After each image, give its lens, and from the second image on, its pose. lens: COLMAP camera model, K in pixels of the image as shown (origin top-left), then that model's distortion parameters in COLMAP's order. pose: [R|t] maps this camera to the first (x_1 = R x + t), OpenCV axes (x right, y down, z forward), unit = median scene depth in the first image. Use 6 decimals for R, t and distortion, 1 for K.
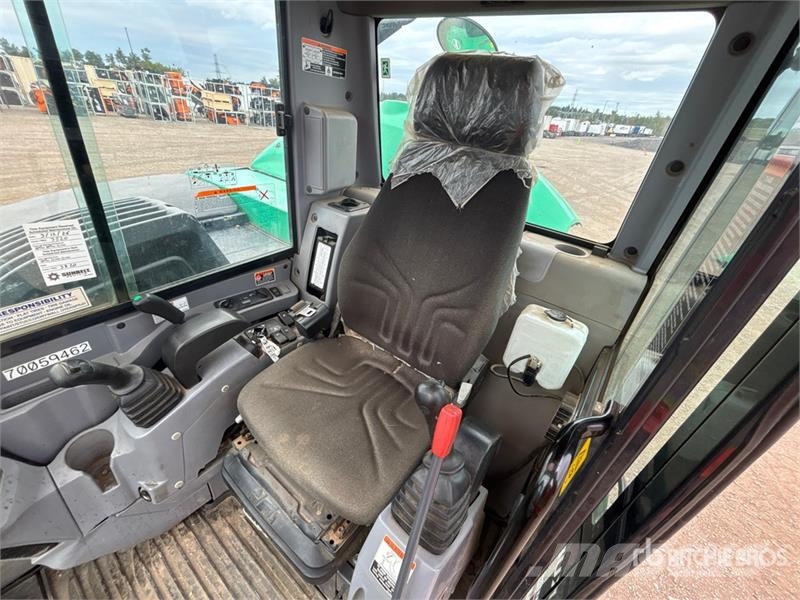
lens RADIAL K [[324.4, 0, 398.8], [0, 324.4, 313.0], [0, 0, 1]] dist [0.000760, -0.000445]
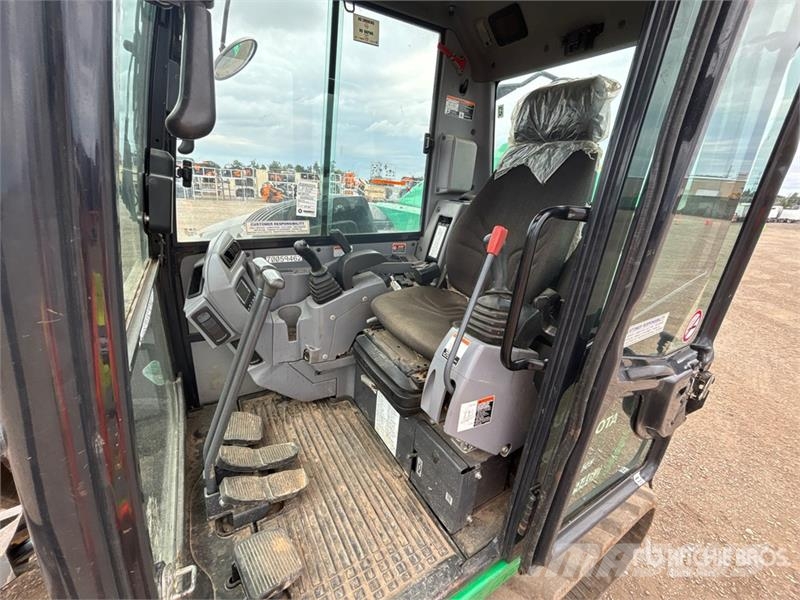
lens RADIAL K [[324.4, 0, 398.8], [0, 324.4, 313.0], [0, 0, 1]] dist [0.000760, -0.000445]
pose [[0.933140, 0.095603, -0.346569, 0.136416], [-0.169436, 0.967169, -0.189408, 0.527677], [0.317083, 0.235466, 0.918702, -0.304463]]
